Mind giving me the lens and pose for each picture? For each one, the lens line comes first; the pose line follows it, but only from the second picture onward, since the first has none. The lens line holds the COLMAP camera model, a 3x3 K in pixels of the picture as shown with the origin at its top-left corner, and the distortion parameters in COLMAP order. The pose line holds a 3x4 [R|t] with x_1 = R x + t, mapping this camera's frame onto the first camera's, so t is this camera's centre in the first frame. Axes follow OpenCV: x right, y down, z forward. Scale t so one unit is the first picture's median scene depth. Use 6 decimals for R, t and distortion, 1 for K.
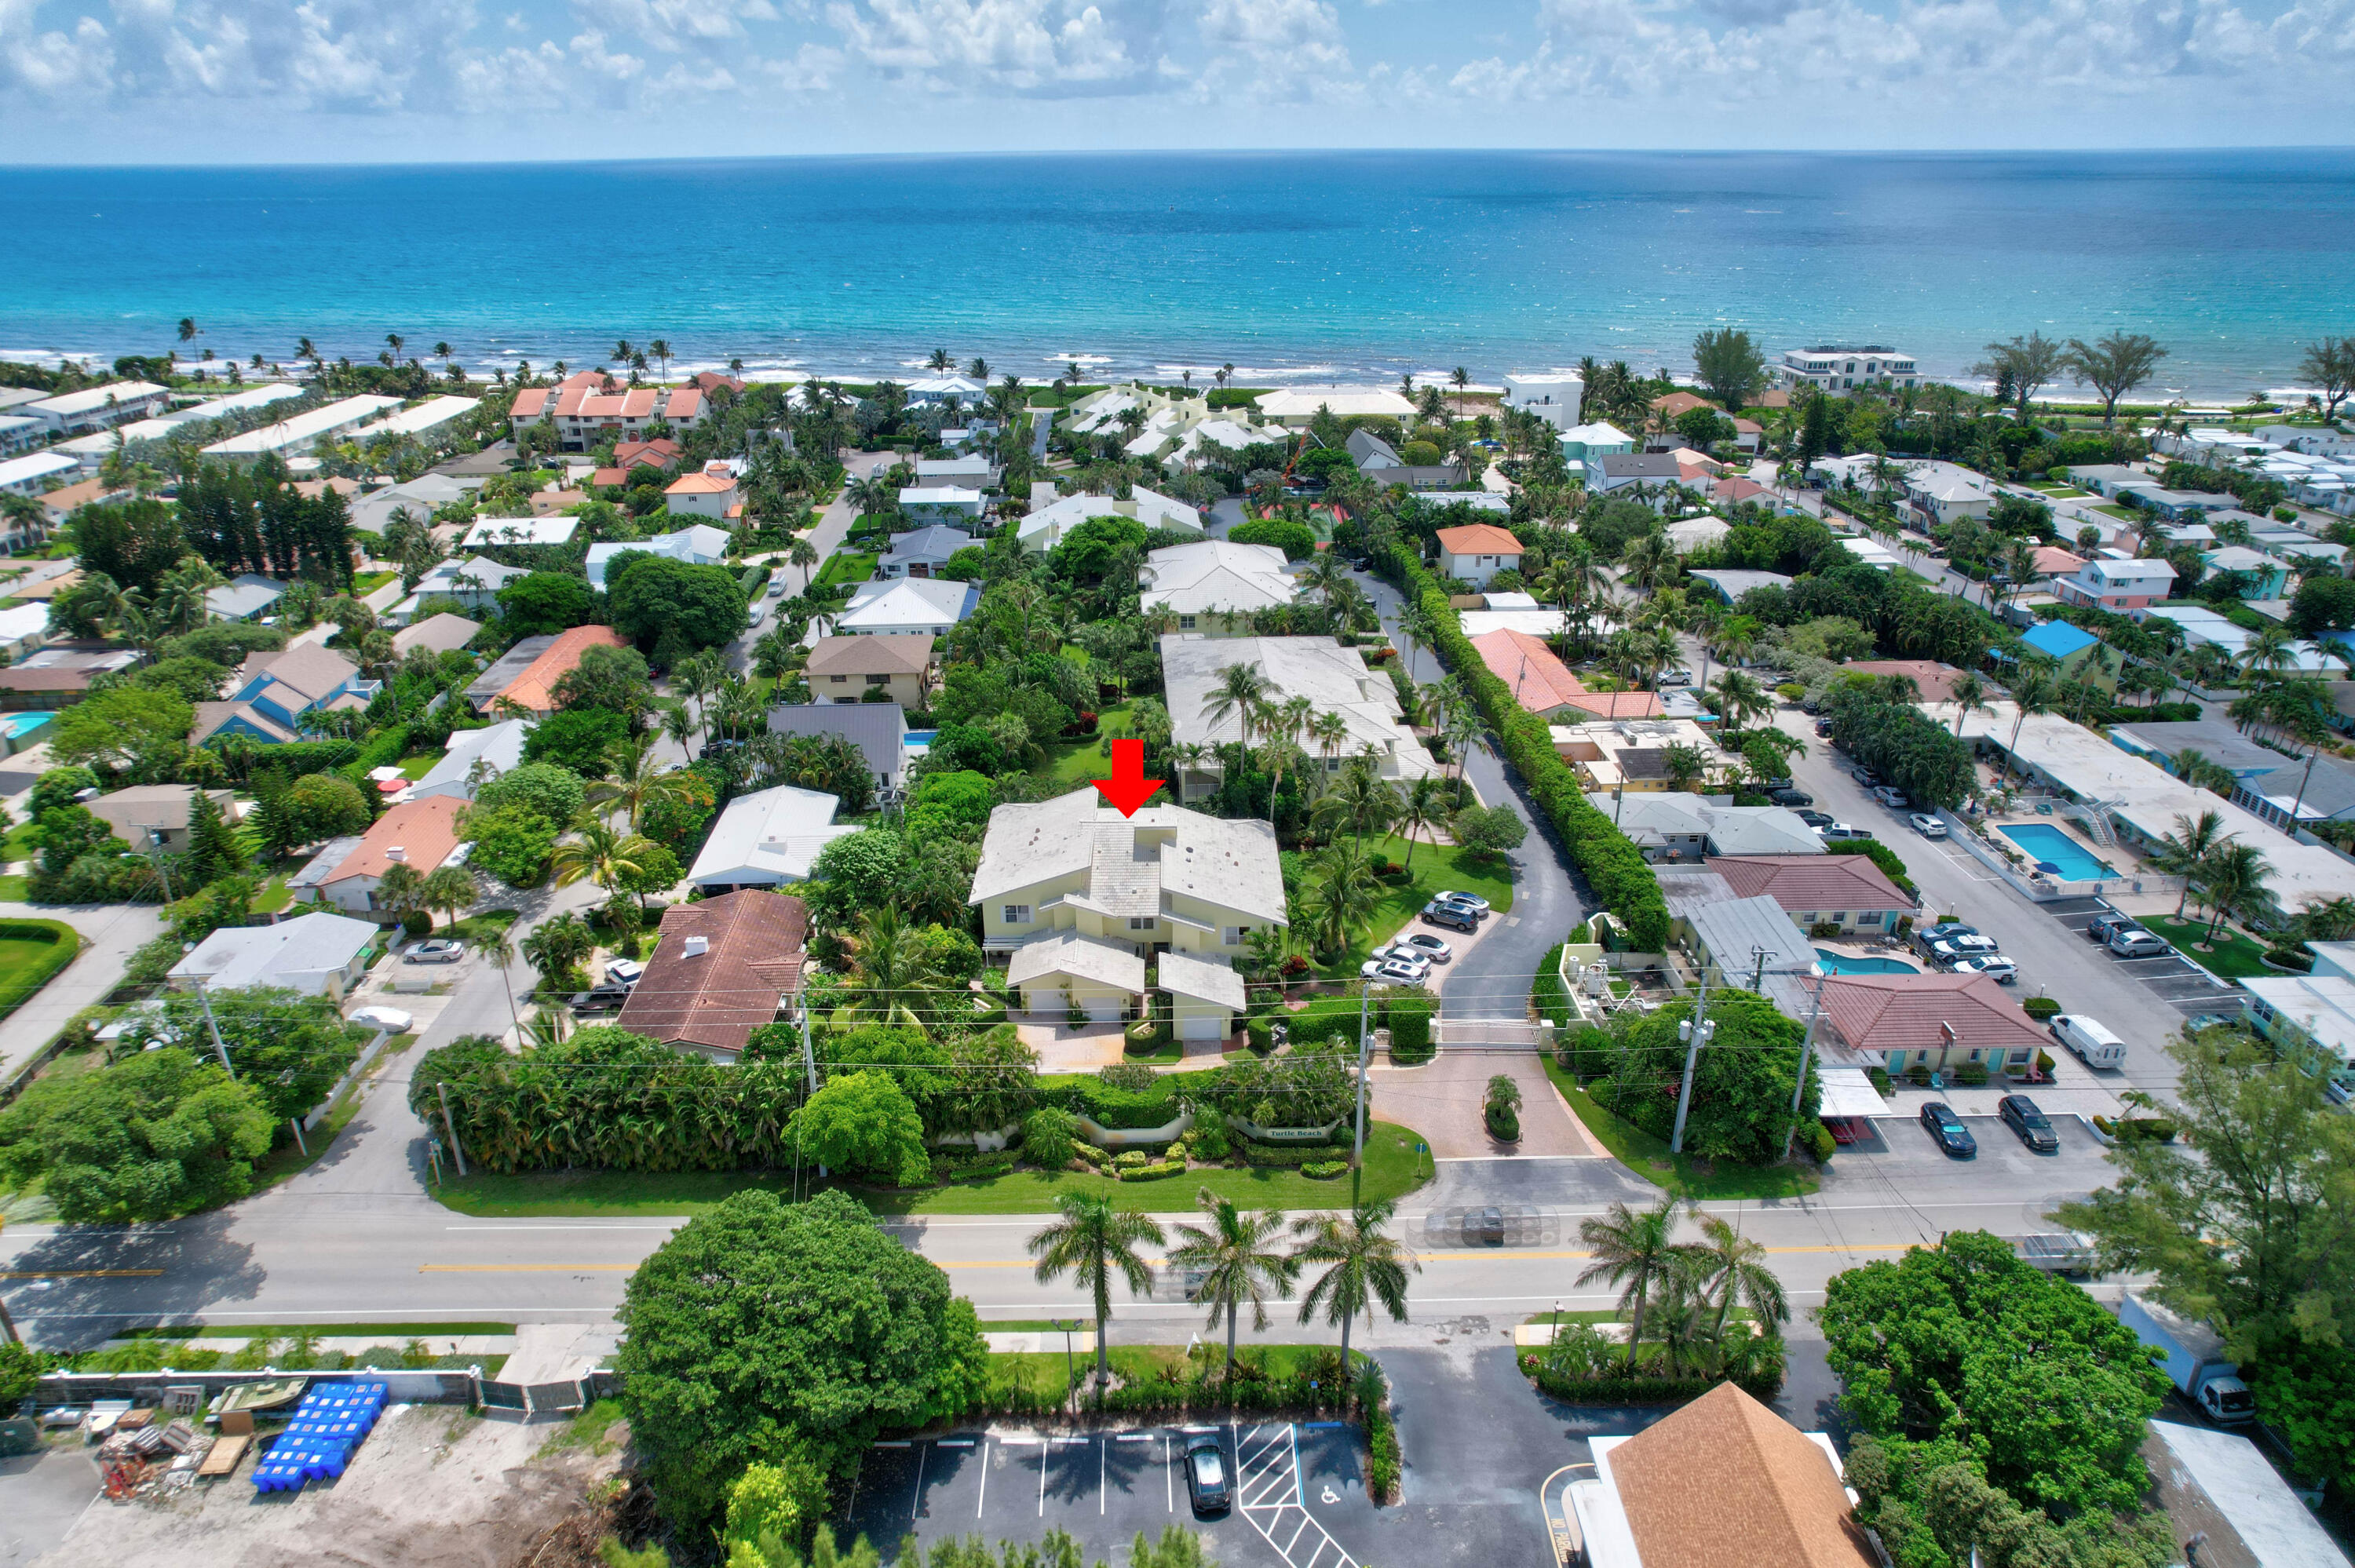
lens RADIAL K [[1506.3, 0, 1177.5], [0, 1506.3, 784.0], [0, 0, 1]] dist [0.003877, 0.001052]
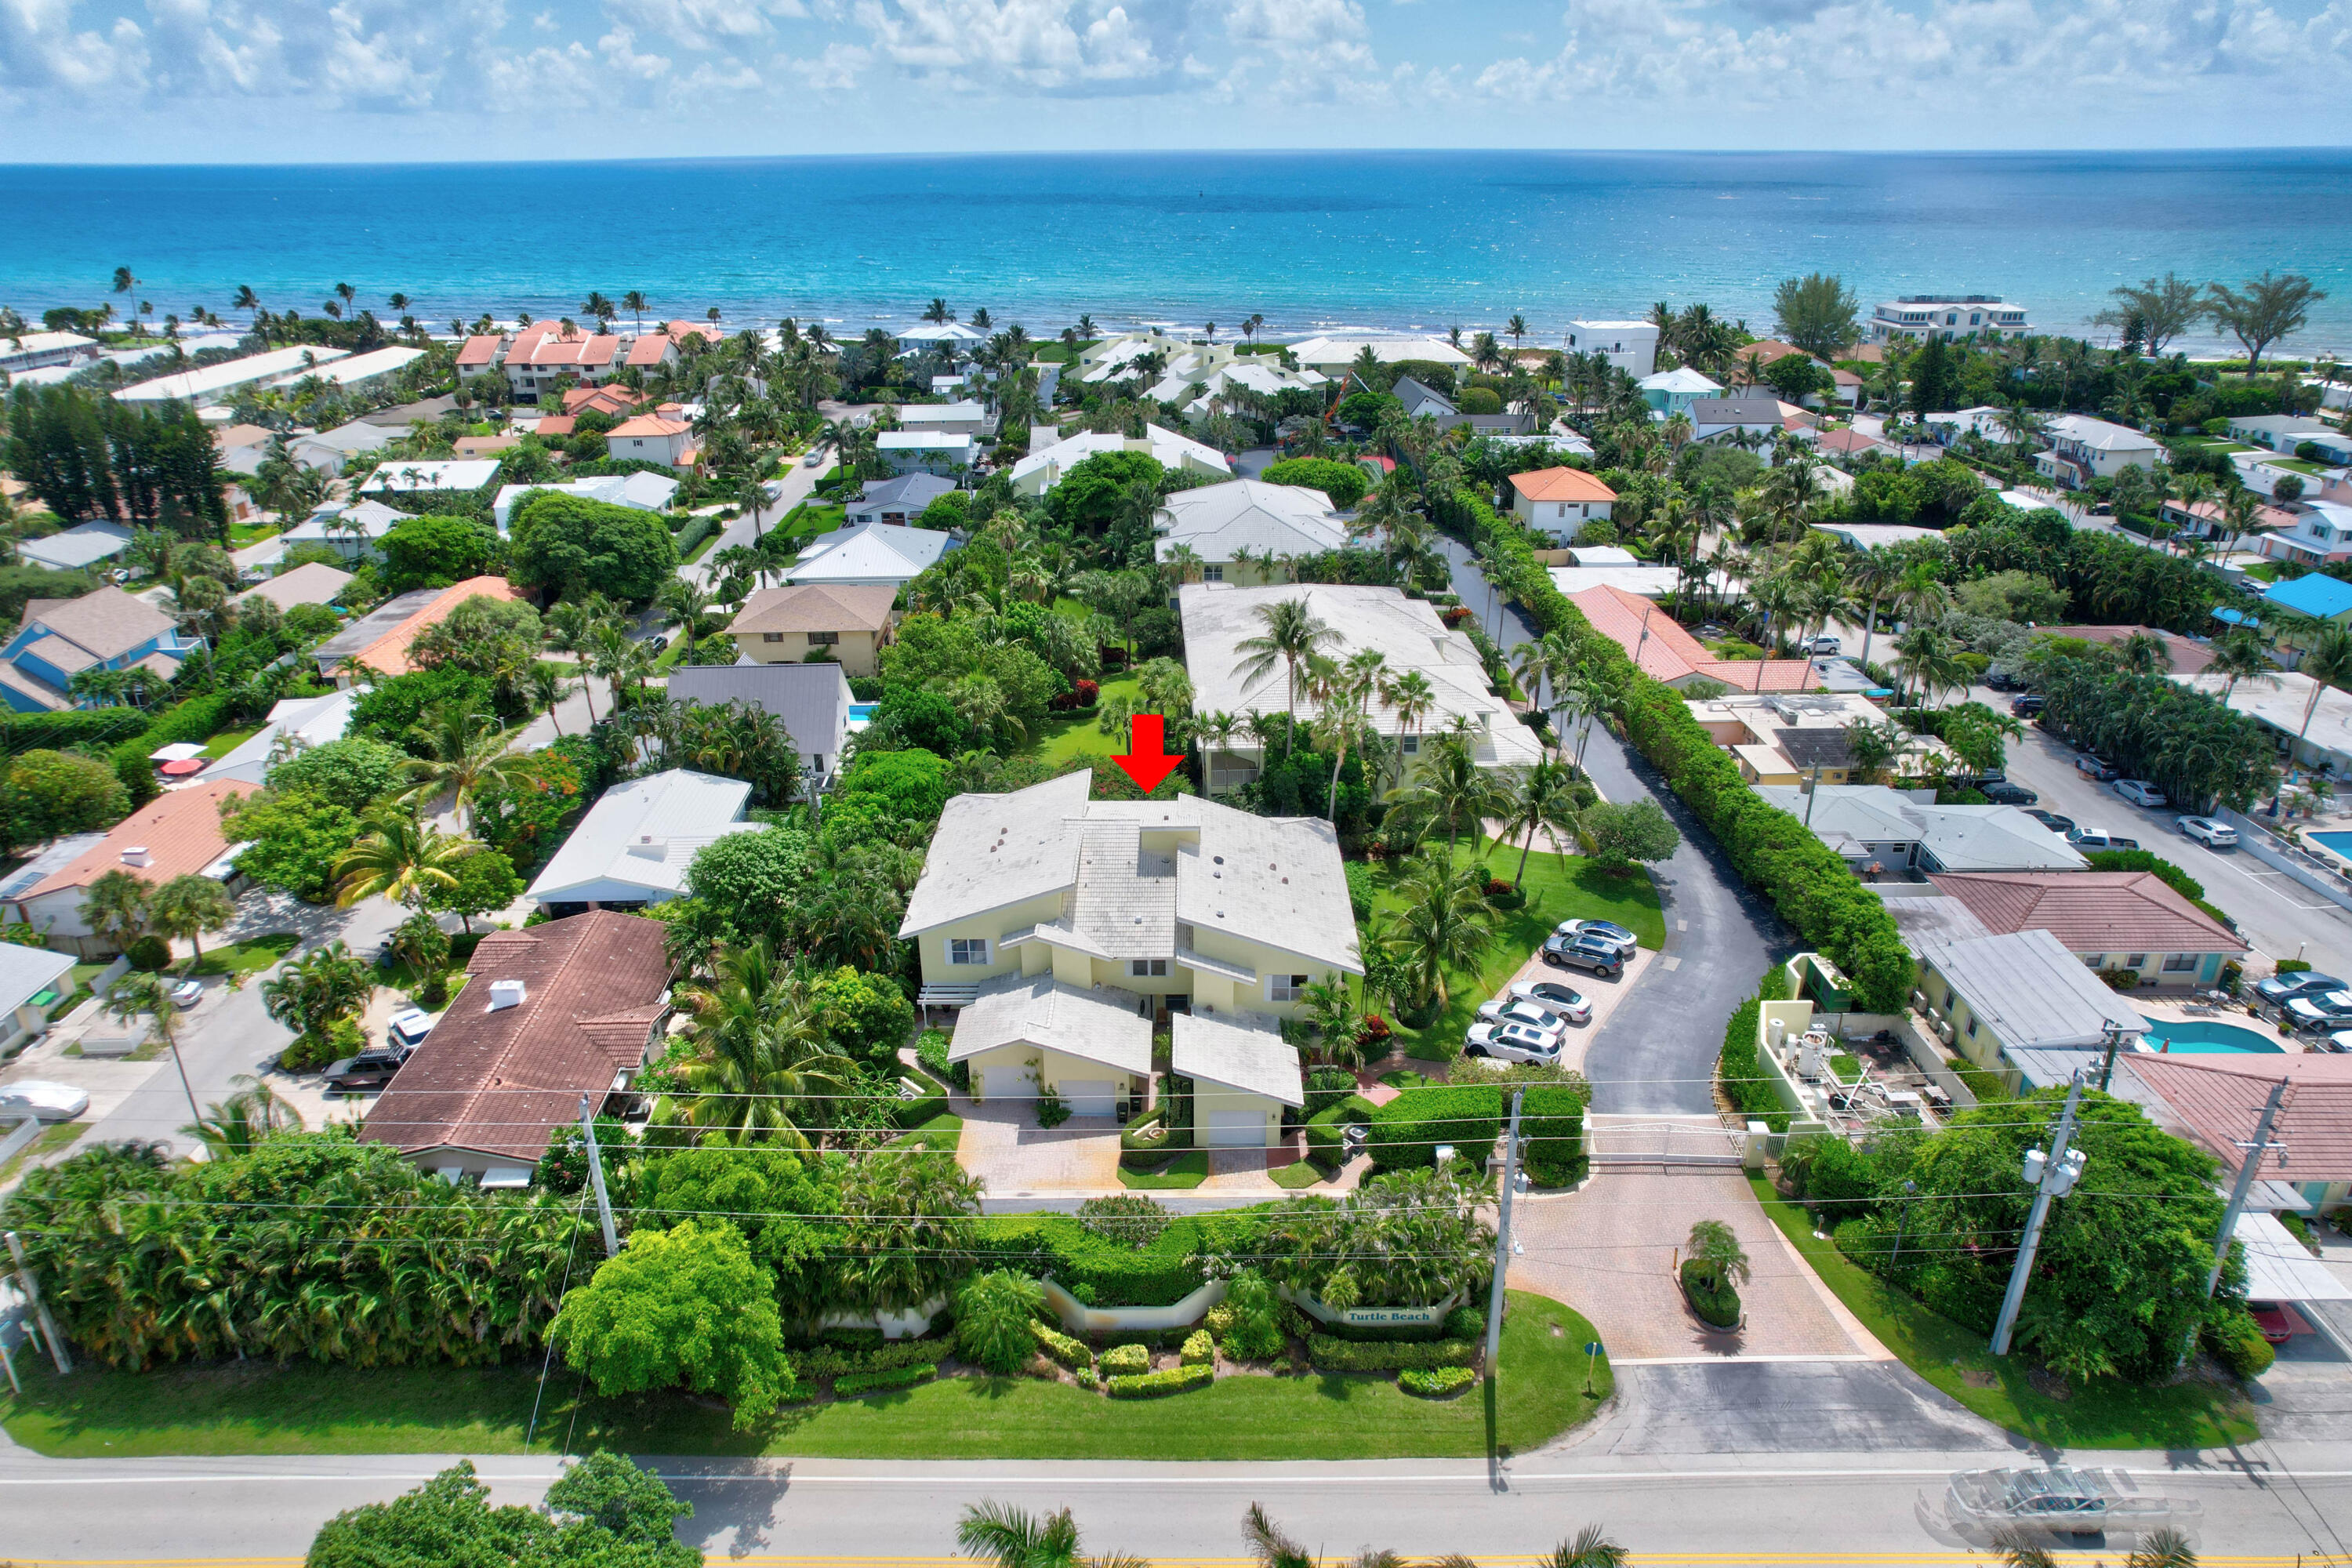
lens RADIAL K [[1504.6, 0, 1176.0], [0, 1504.6, 784.0], [0, 0, 1]] dist [0.003877, 0.001052]
pose [[0.999886, 0.005999, -0.013856, -0.001646], [-0.006005, 0.999982, -0.000416, 0.006829], [0.013853, 0.000499, 0.999904, 0.233672]]
